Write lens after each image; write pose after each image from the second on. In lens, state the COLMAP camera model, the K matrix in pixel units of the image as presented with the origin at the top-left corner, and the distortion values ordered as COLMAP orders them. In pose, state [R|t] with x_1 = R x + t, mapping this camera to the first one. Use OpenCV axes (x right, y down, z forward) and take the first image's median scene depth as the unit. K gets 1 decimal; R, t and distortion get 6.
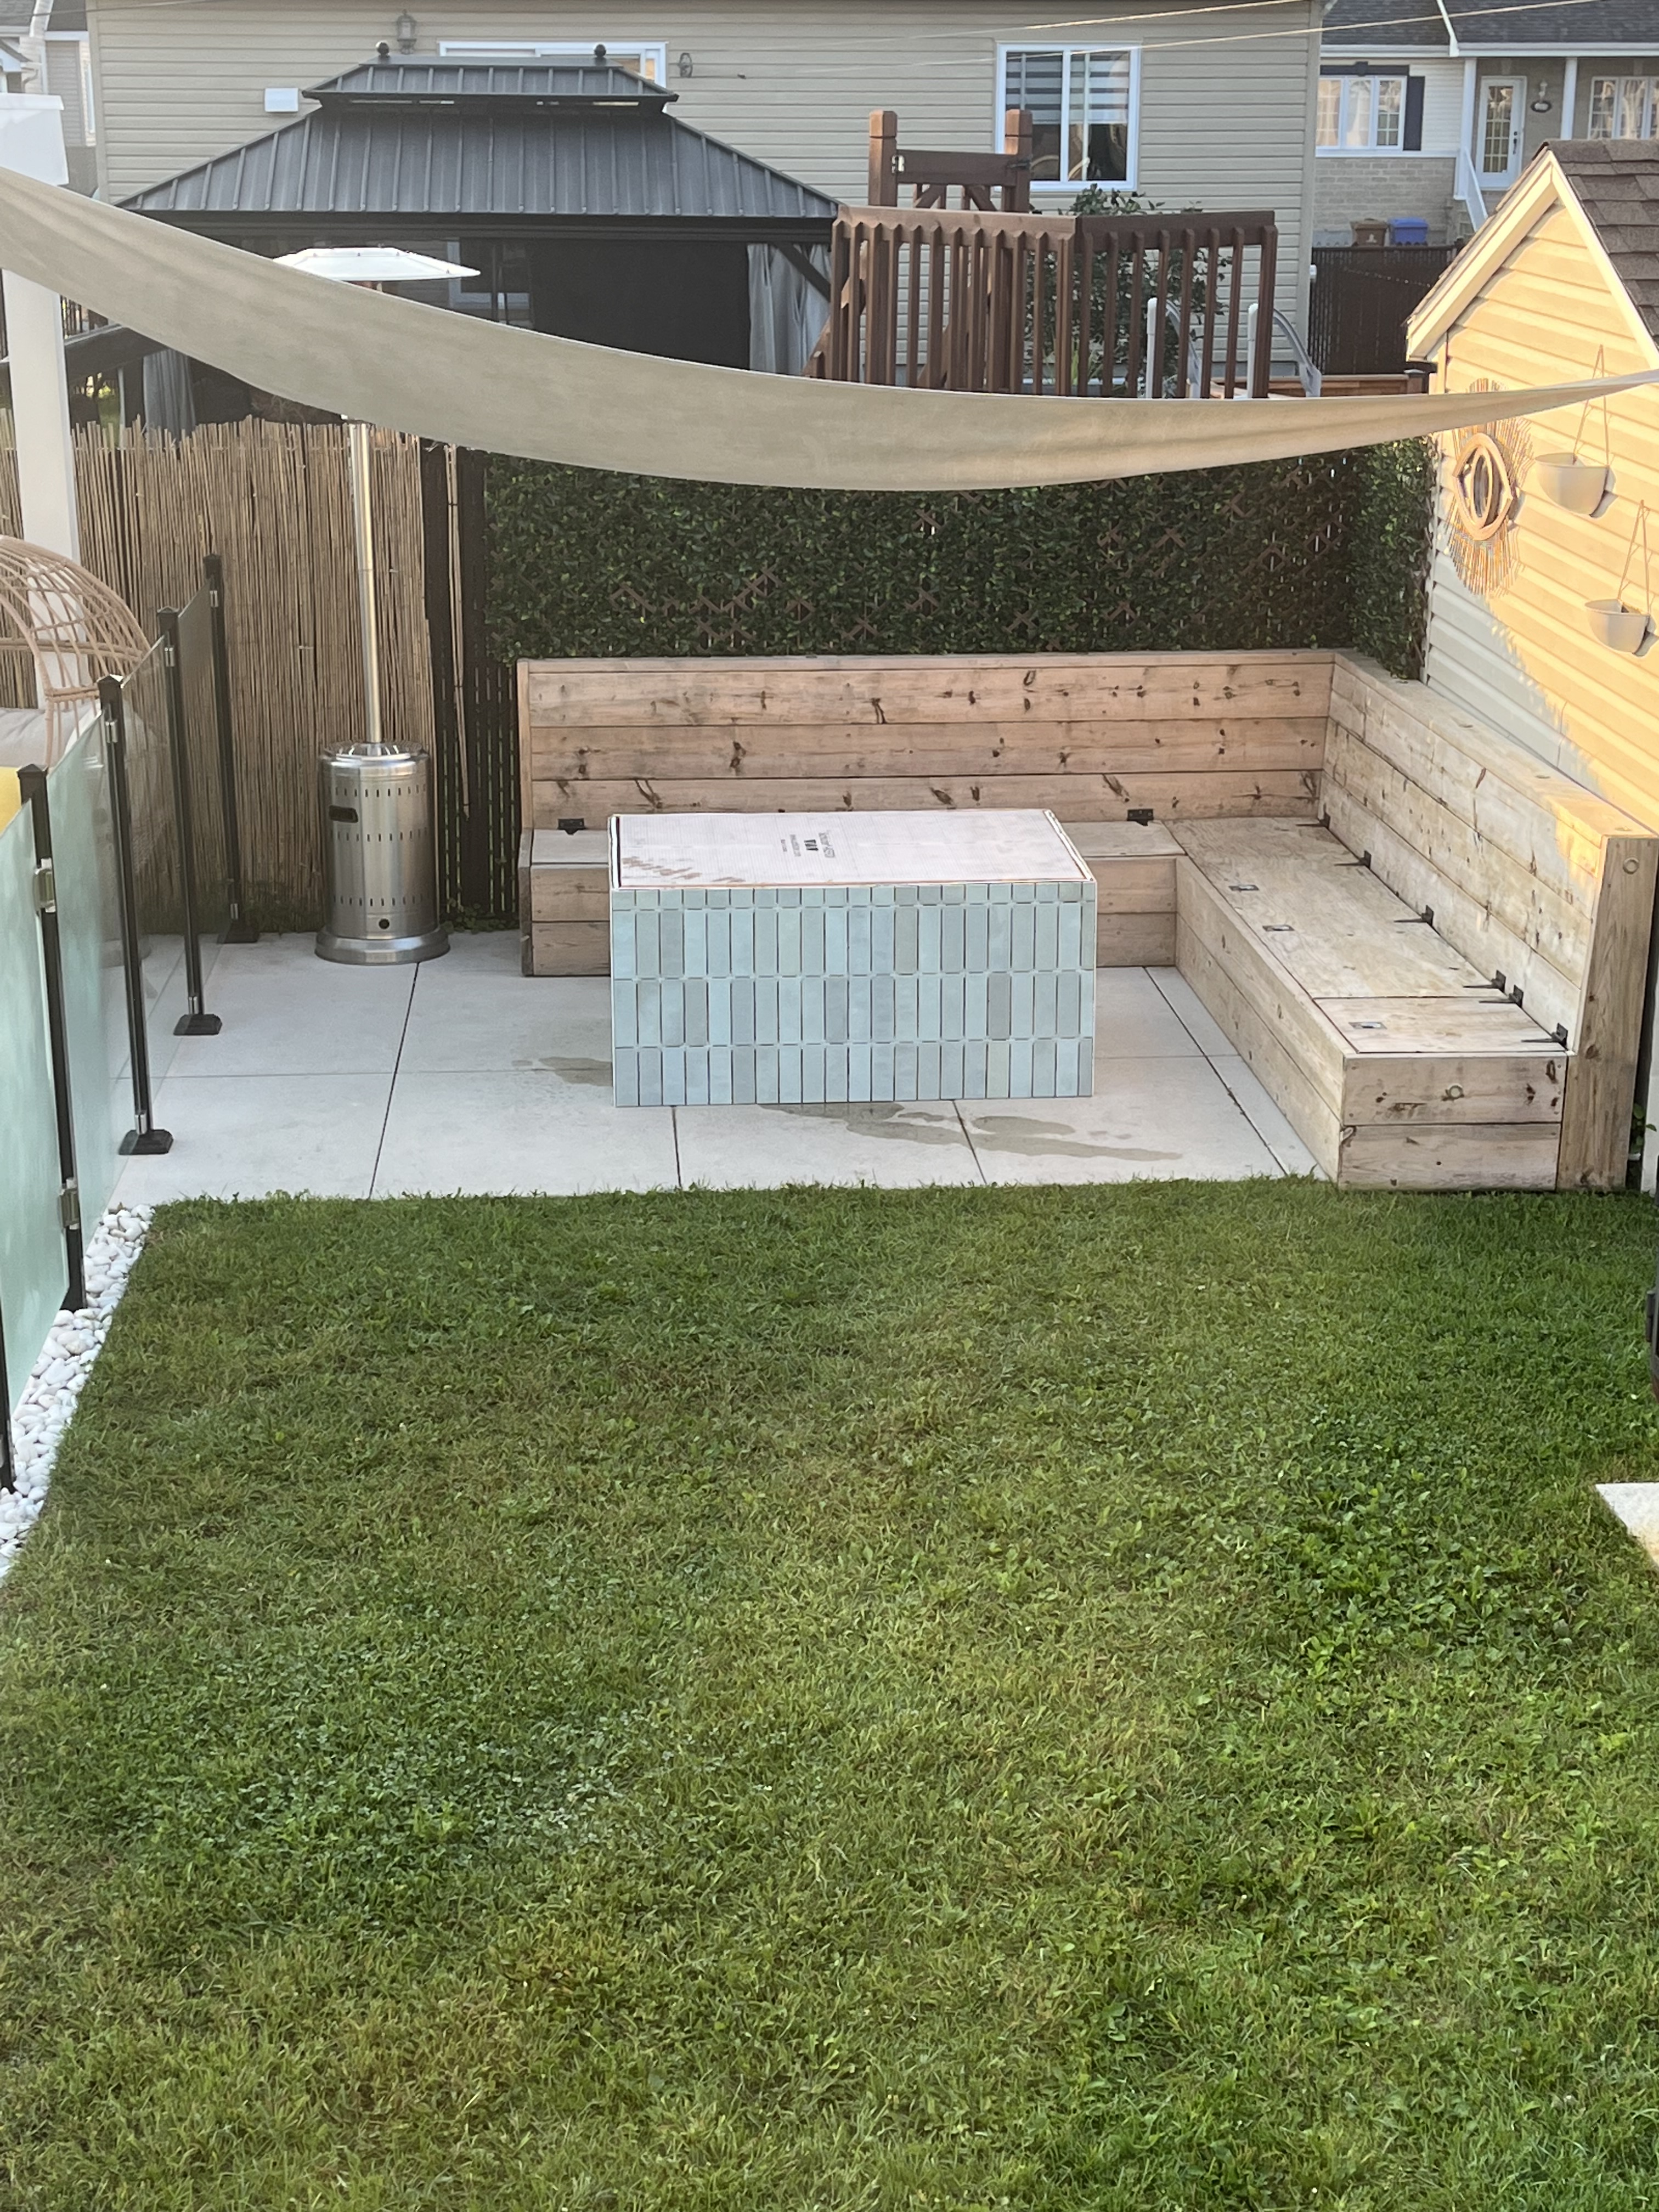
lens RADIAL K [[3143.6, 0, 836.8], [0, 3143.6, 1109.5], [0, 0, 1]] dist [0.086269, 0.000000]
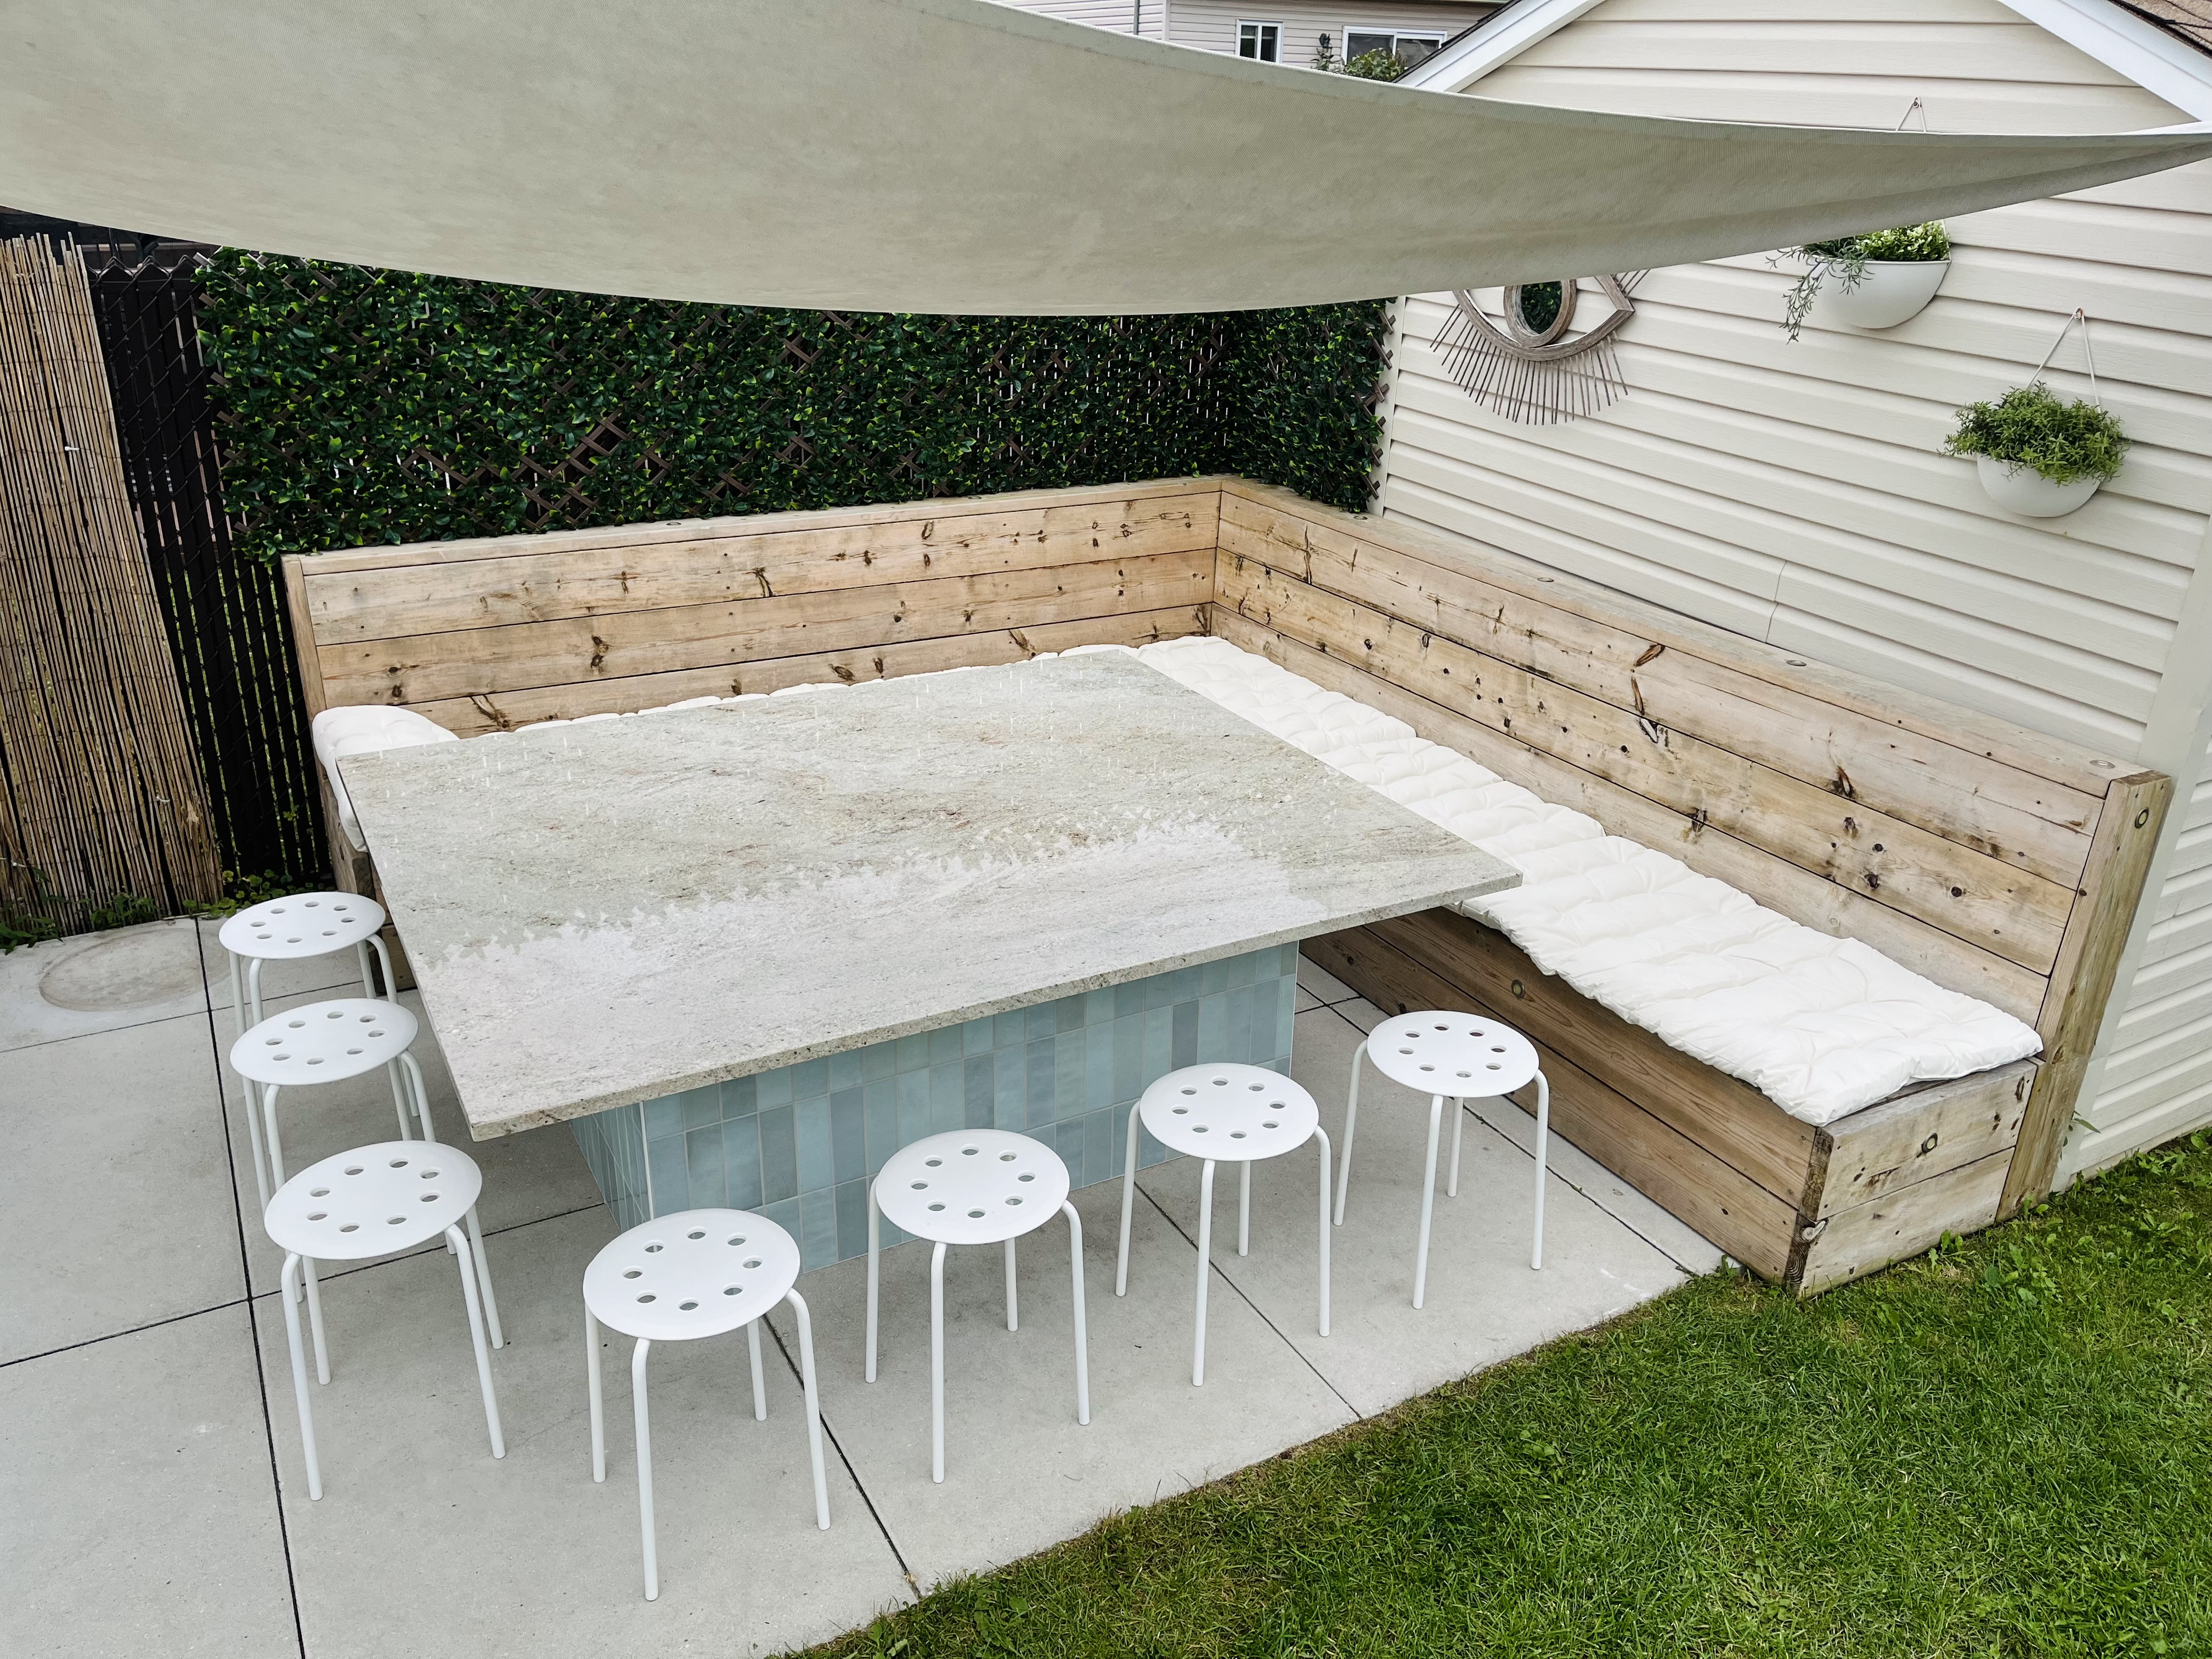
lens RADIAL K [[1668.0, 0, 1123.3], [0, 1668.0, 834.5], [0, 0, 1]] dist [0.024400, -0.028040]
pose [[0.906163, -0.145448, 0.397132, -0.087303], [0.100843, 0.986227, 0.131102, -0.108901], [-0.410731, -0.078752, 0.908349, 0.546531]]
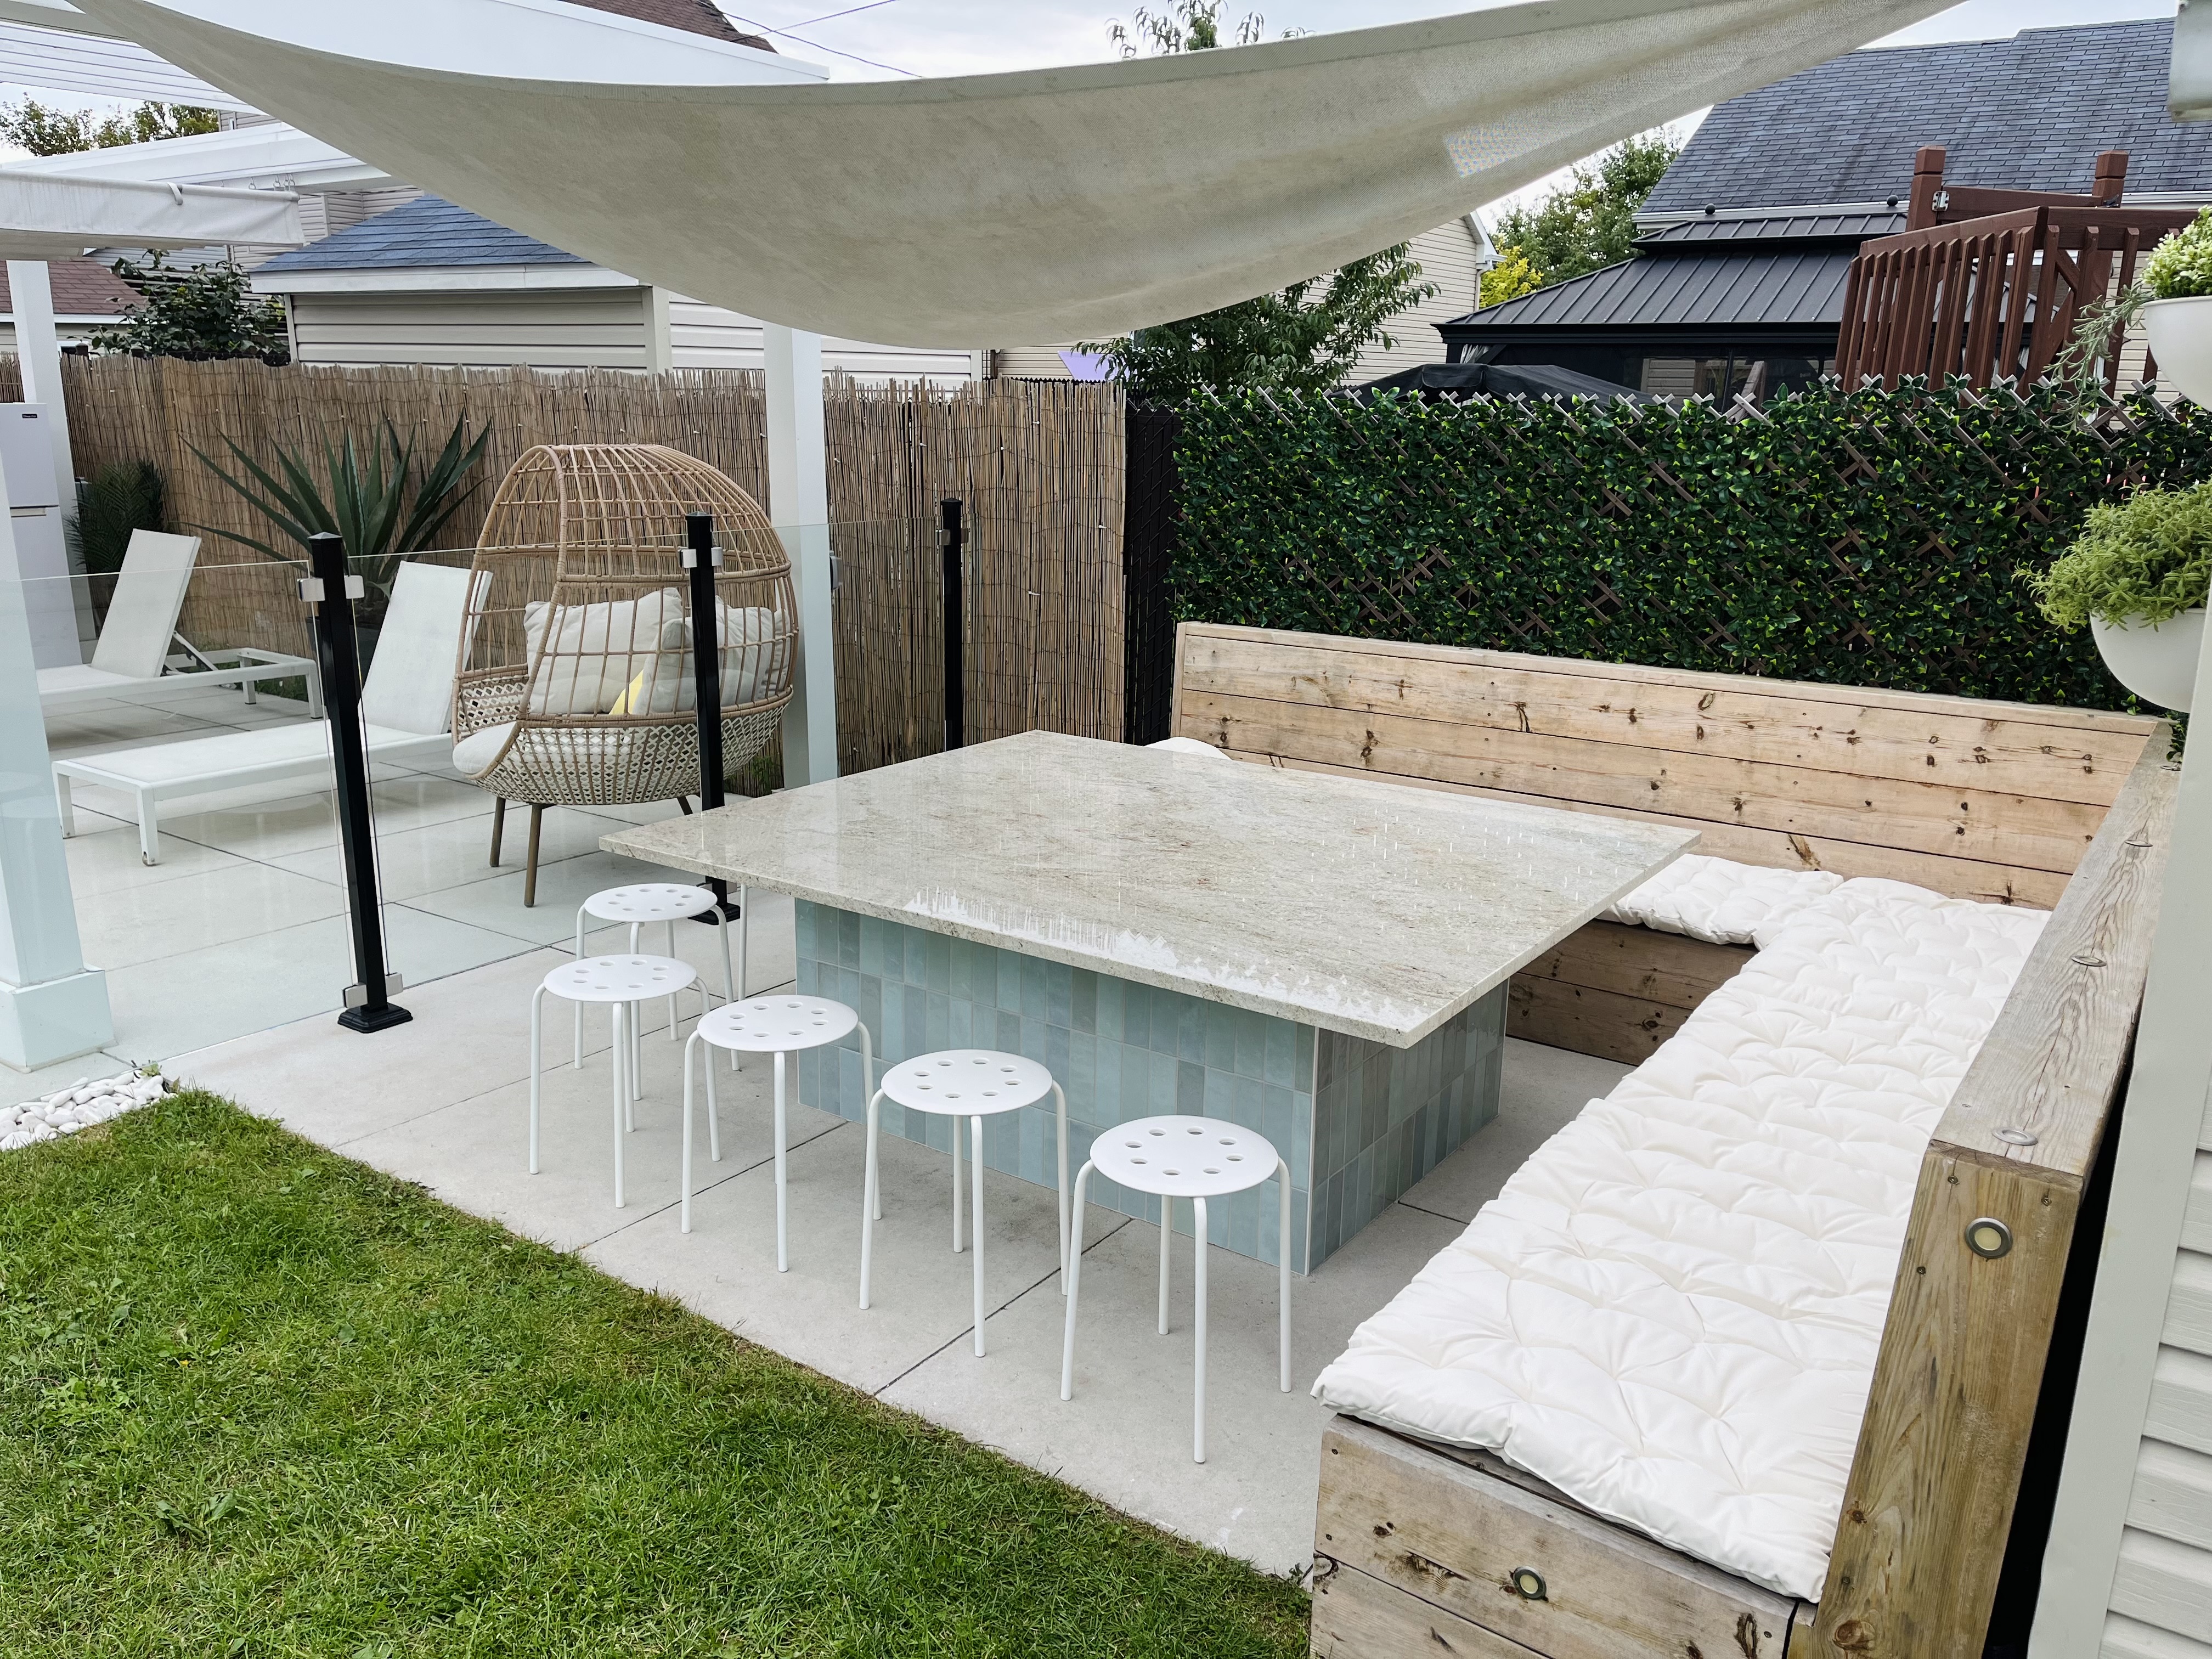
lens RADIAL K [[1668.0, 0, 1086.8], [0, 1668.0, 835.3], [0, 0, 1]] dist [0.024400, -0.028040]
pose [[0.774481, 0.170468, -0.609196, 0.206996], [-0.202491, 0.979144, 0.016558, -0.077767], [0.599313, 0.110533, 0.792847, 0.564305]]
